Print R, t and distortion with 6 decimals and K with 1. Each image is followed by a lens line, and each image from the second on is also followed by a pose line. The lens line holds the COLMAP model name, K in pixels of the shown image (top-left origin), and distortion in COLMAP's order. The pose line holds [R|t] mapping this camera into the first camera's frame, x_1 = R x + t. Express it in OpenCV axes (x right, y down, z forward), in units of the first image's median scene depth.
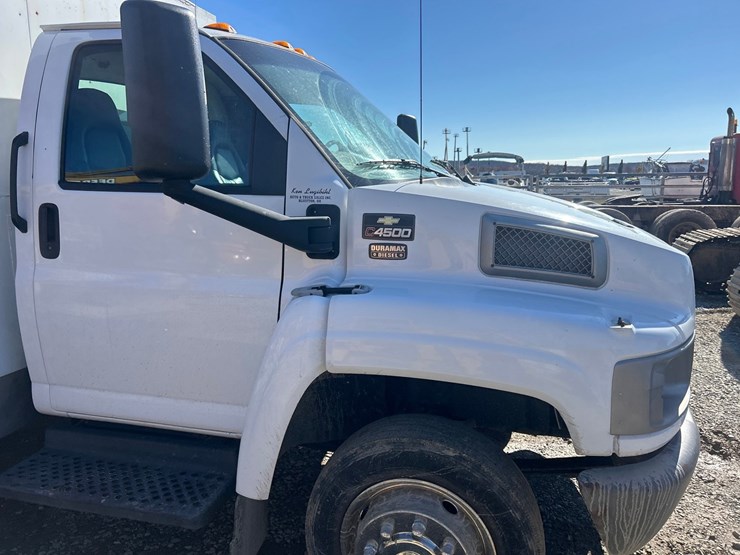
lens RADIAL K [[552.5, 0, 366.6], [0, 552.5, 276.3], [0, 0, 1]] dist [0.053459, -0.053680]
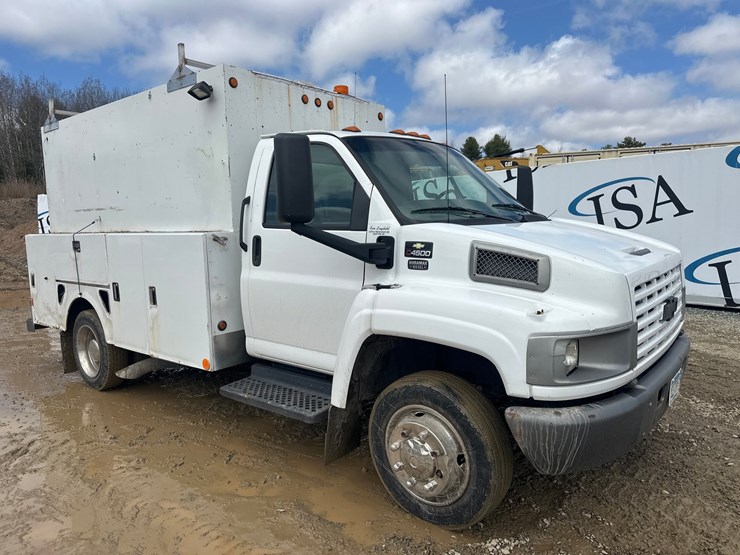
lens RADIAL K [[517.6, 0, 370.5], [0, 517.6, 274.5], [0, 0, 1]] dist [0.153441, -0.260948]
pose [[0.917212, 0.029312, -0.397319, 0.517475], [-0.049391, 0.997962, -0.040397, 0.052862], [0.395325, 0.056677, 0.916791, -0.459145]]
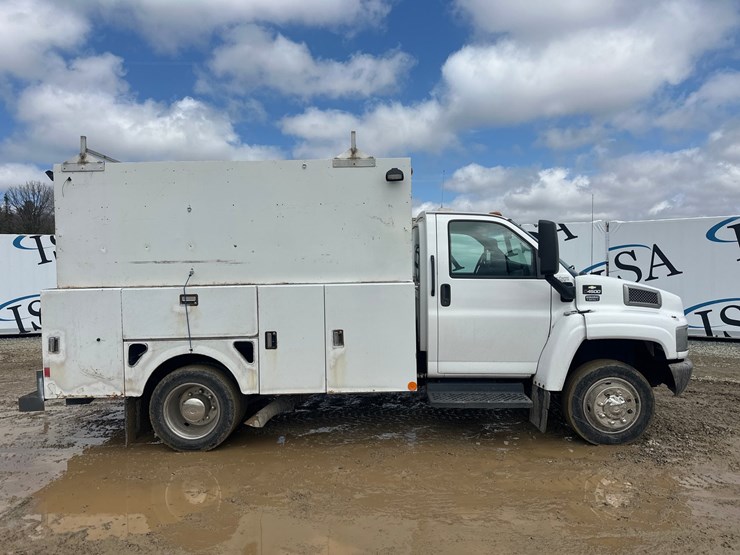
lens RADIAL K [[530.7, 0, 370.0], [0, 530.7, 277.5], [0, 0, 1]] dist [0.120160, -0.182699]
pose [[0.963439, -0.010917, 0.267706, -1.798062], [0.049783, 0.989064, -0.138830, 0.176640], [-0.263263, 0.147082, 0.953446, -1.352891]]
